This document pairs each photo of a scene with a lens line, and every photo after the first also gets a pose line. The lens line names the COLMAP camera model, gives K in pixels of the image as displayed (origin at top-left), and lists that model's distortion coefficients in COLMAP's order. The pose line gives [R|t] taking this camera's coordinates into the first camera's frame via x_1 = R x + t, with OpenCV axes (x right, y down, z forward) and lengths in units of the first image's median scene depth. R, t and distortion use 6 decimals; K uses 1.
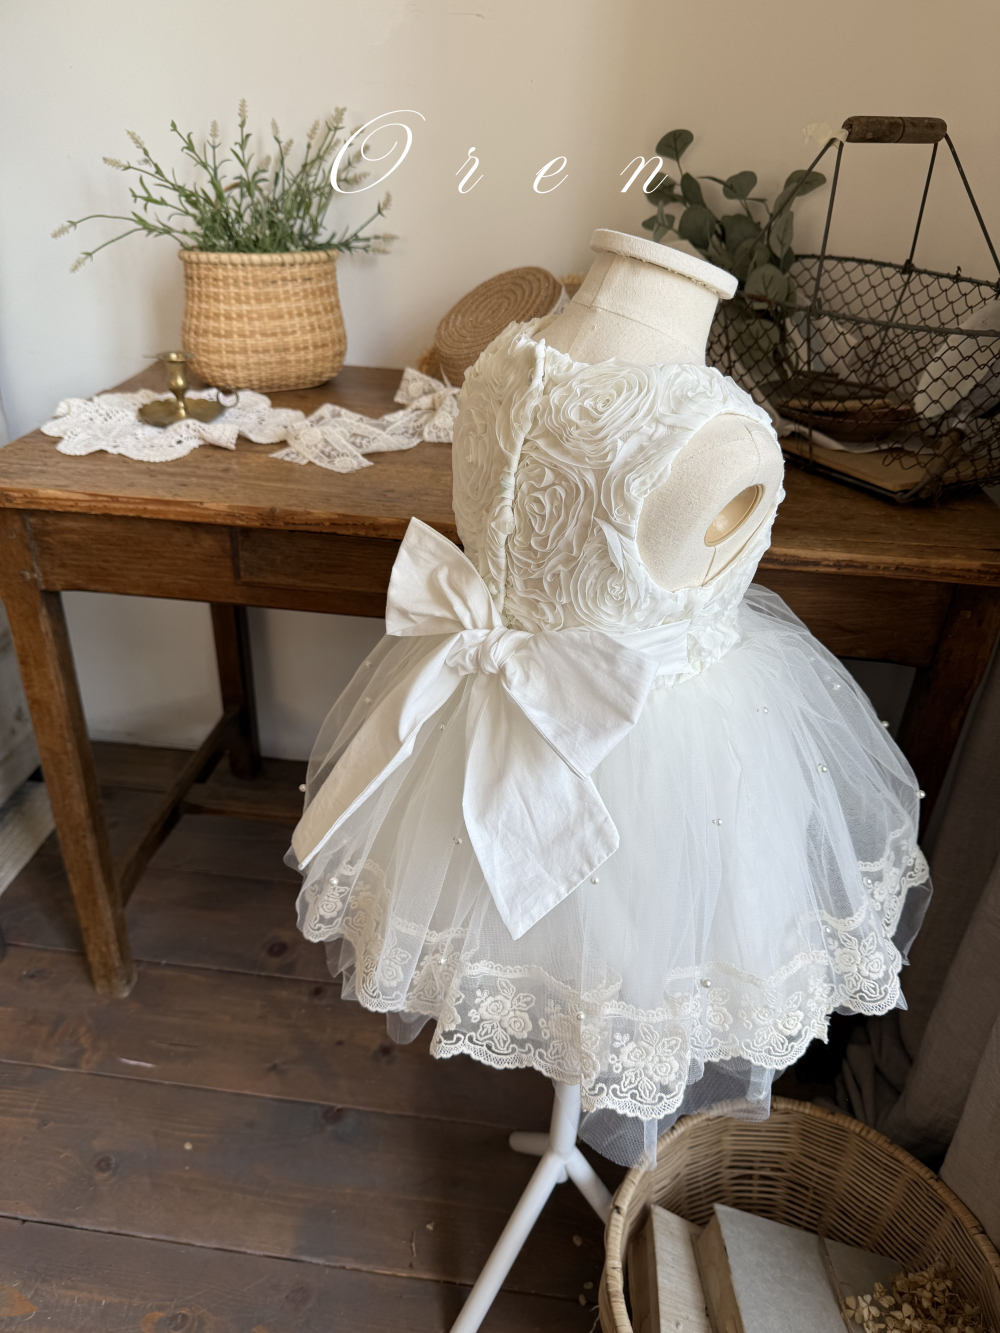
lens RADIAL K [[907.4, 0, 500.7], [0, 907.4, 720.0], [0, 0, 1]] dist [-0.004301, -0.009228]
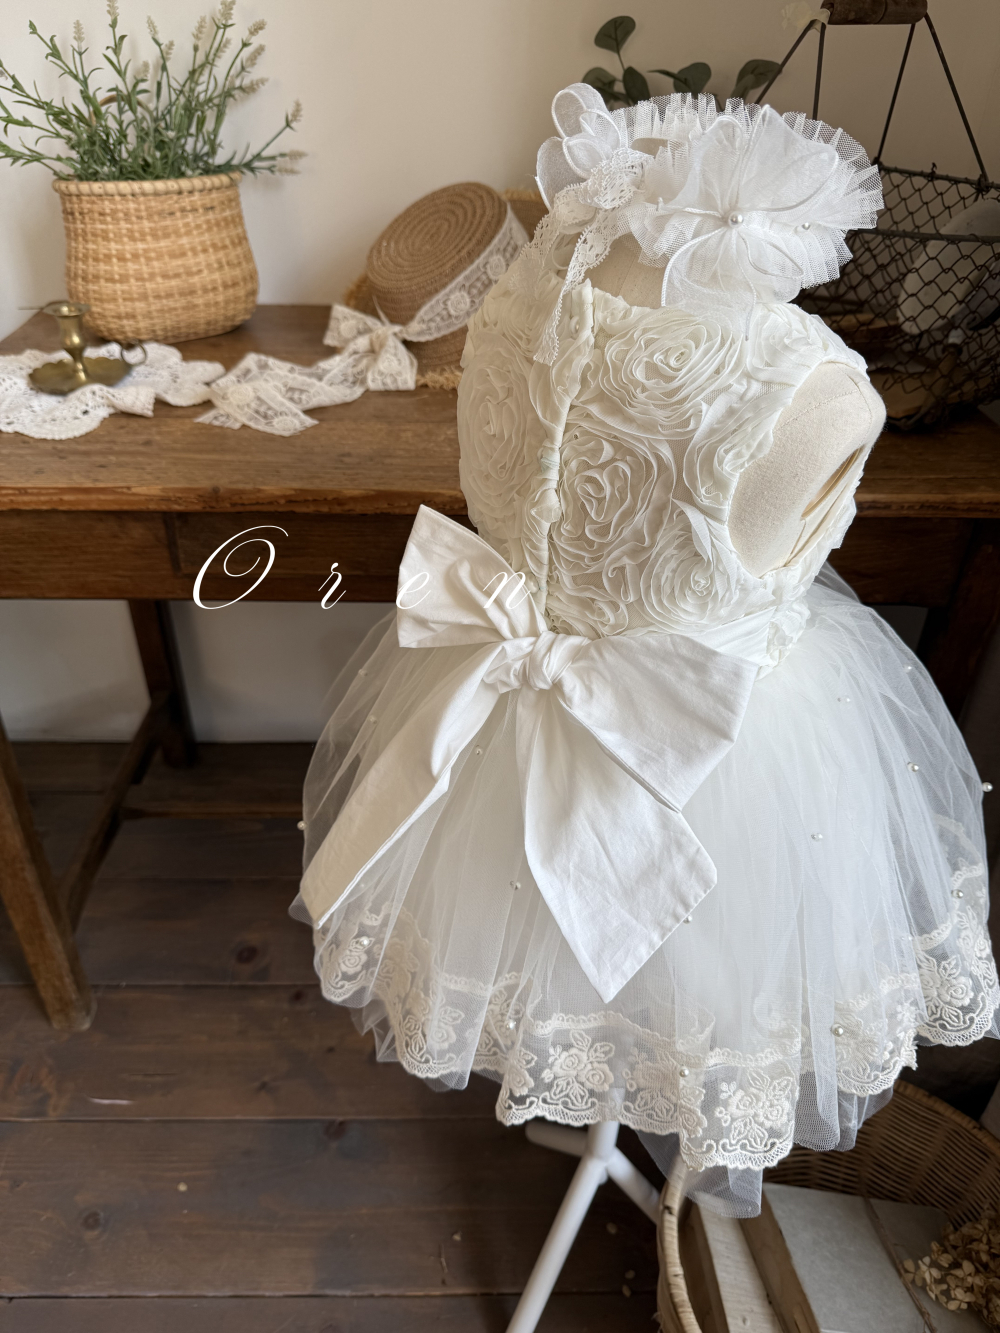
lens RADIAL K [[912.8, 0, 500.8], [0, 912.8, 709.6], [0, 0, 1]] dist [-0.014912, 0.000812]
pose [[0.991117, -0.095905, 0.092138, -0.070339], [0.089623, 0.993508, 0.070064, -0.051792], [-0.098260, -0.061184, 0.993278, 0.091146]]
